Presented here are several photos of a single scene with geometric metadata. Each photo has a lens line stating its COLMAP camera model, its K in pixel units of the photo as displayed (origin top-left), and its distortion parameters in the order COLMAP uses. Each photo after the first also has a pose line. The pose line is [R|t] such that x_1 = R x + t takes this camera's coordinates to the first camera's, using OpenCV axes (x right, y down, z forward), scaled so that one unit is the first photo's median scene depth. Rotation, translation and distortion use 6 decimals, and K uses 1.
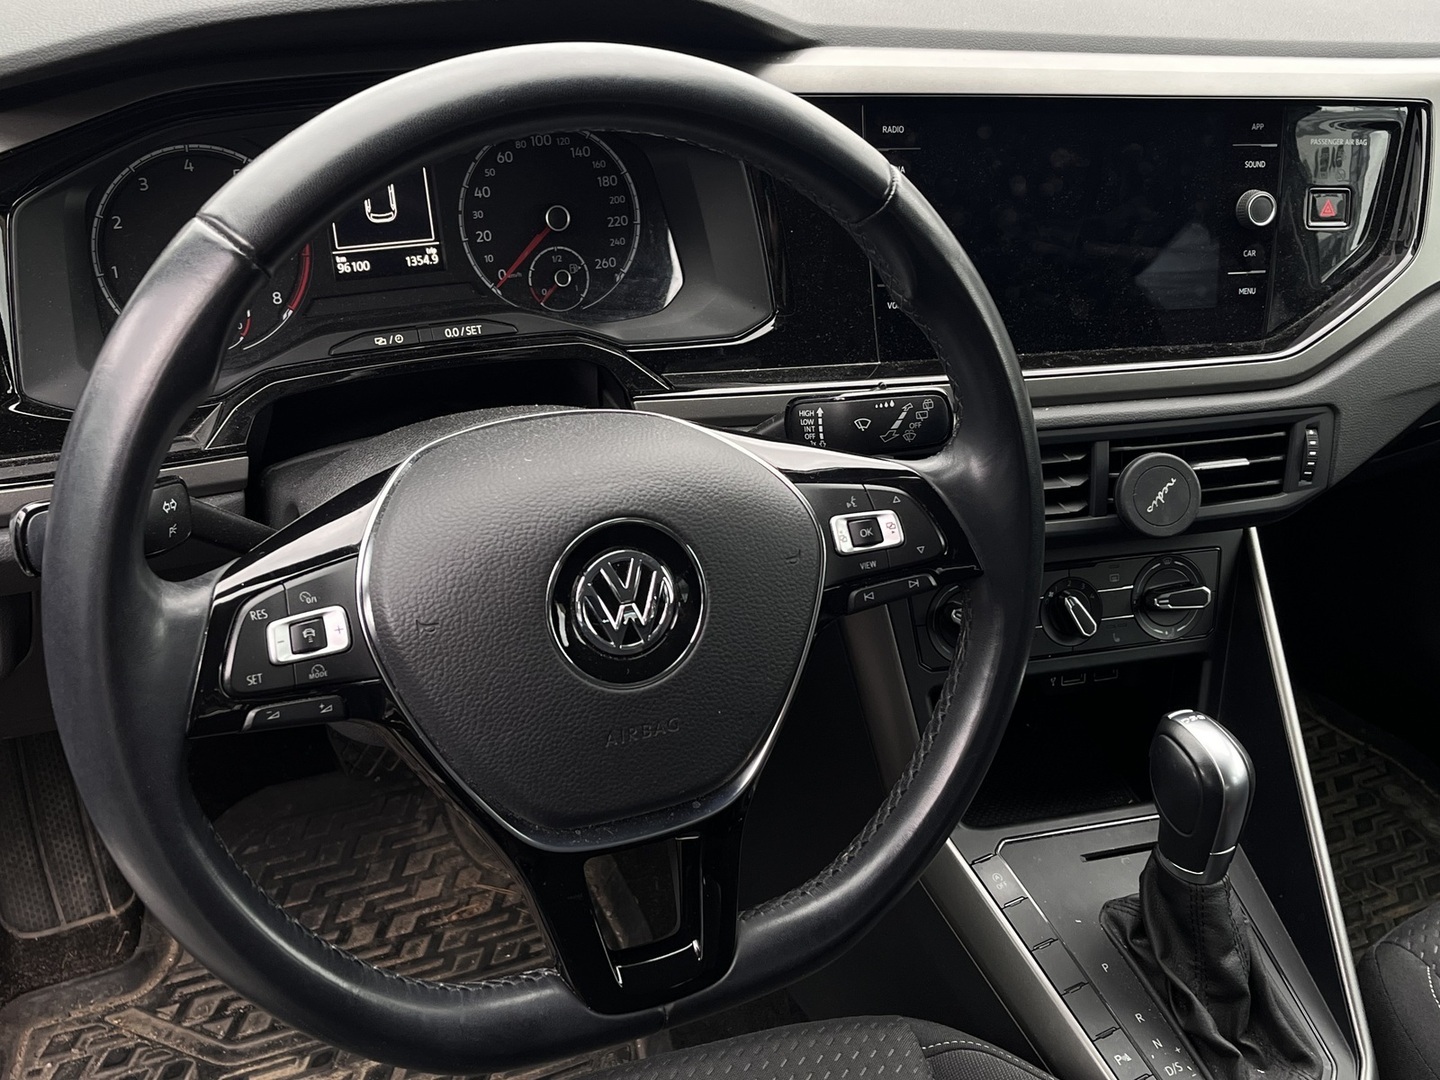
lens RADIAL K [[1555.5, 0, 719.2], [0, 1555.5, 575.0], [0, 0, 1]] dist [0.012914, 0.010754]
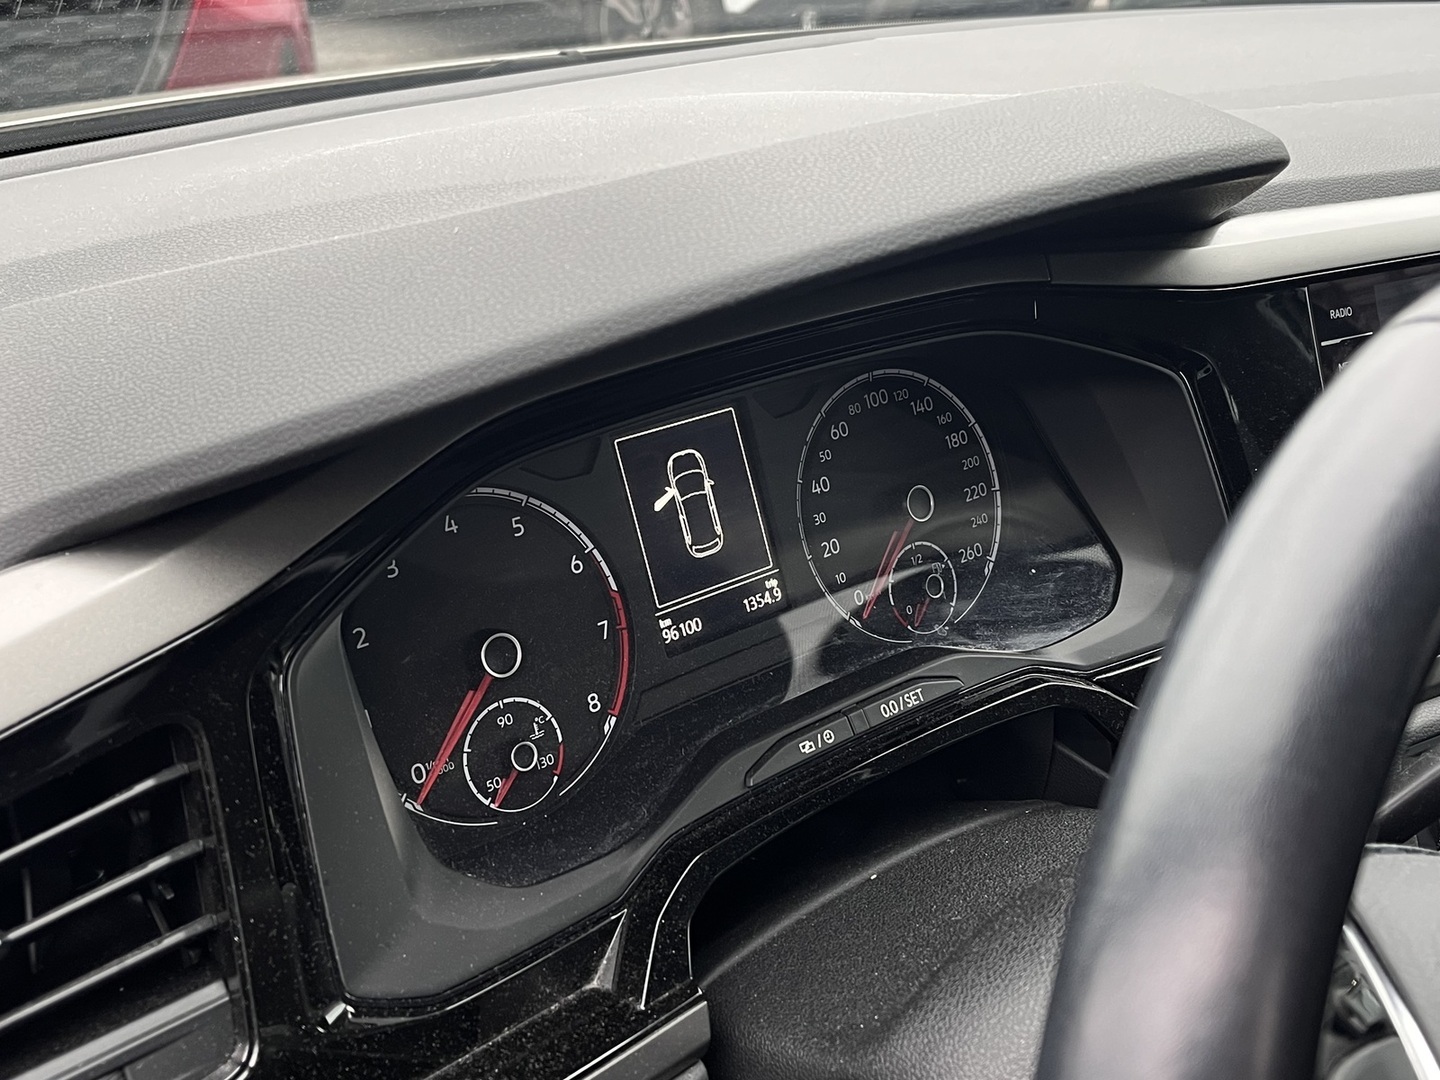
lens RADIAL K [[1526.9, 0, 677.7], [0, 1526.9, 540.0], [0, 0, 1]] dist [0.001239, -0.005383]
pose [[0.969983, -0.166790, 0.176956, -0.341766], [0.190023, 0.973969, -0.123595, -0.155498], [-0.151735, 0.153511, 0.976428, 0.370823]]
